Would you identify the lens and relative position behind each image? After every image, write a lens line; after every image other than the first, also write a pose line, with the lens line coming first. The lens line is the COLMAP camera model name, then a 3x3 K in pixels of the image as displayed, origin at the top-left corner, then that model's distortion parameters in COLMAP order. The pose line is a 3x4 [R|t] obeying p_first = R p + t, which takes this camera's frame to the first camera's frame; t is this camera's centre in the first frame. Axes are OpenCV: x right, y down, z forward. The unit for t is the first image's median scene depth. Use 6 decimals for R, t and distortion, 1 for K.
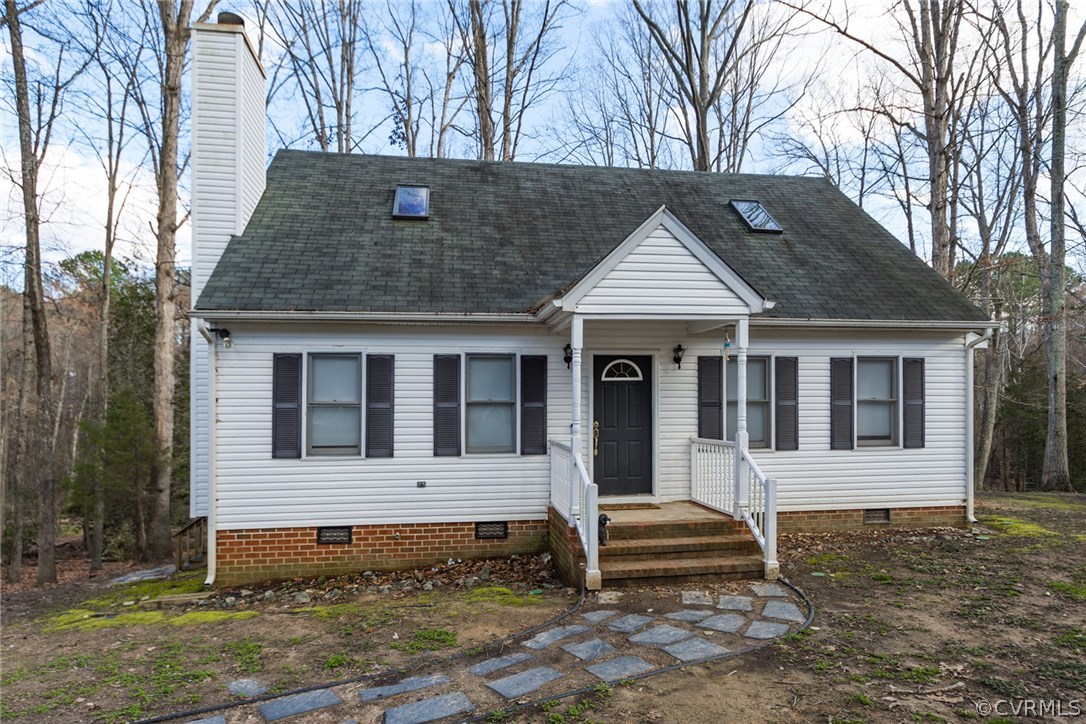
lens RADIAL K [[599.3, 0, 543.1], [0, 599.3, 366.5], [0, 0, 1]] dist [0.000407, -0.000117]
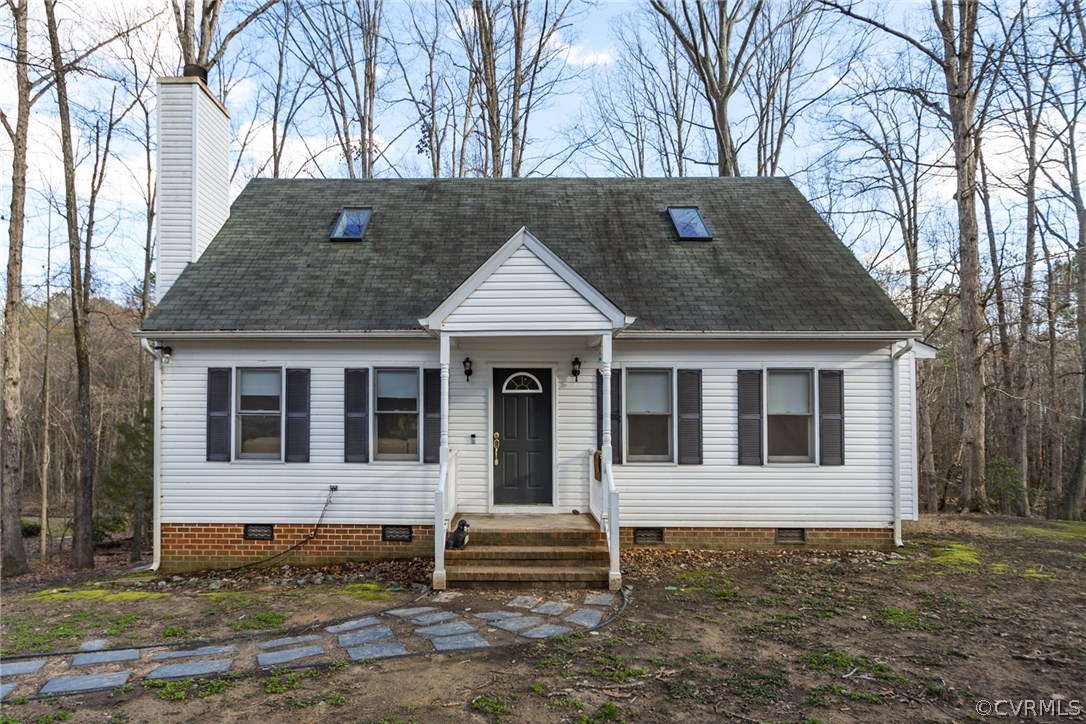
lens RADIAL K [[646.4, 0, 543.0], [0, 646.4, 362.0], [0, 0, 1]] dist [-0.000370, 0.000173]
pose [[0.985845, -0.003771, -0.167617, 0.353456], [0.001852, 0.999931, -0.011607, -0.016560], [0.167649, 0.011132, 0.985784, -0.088055]]
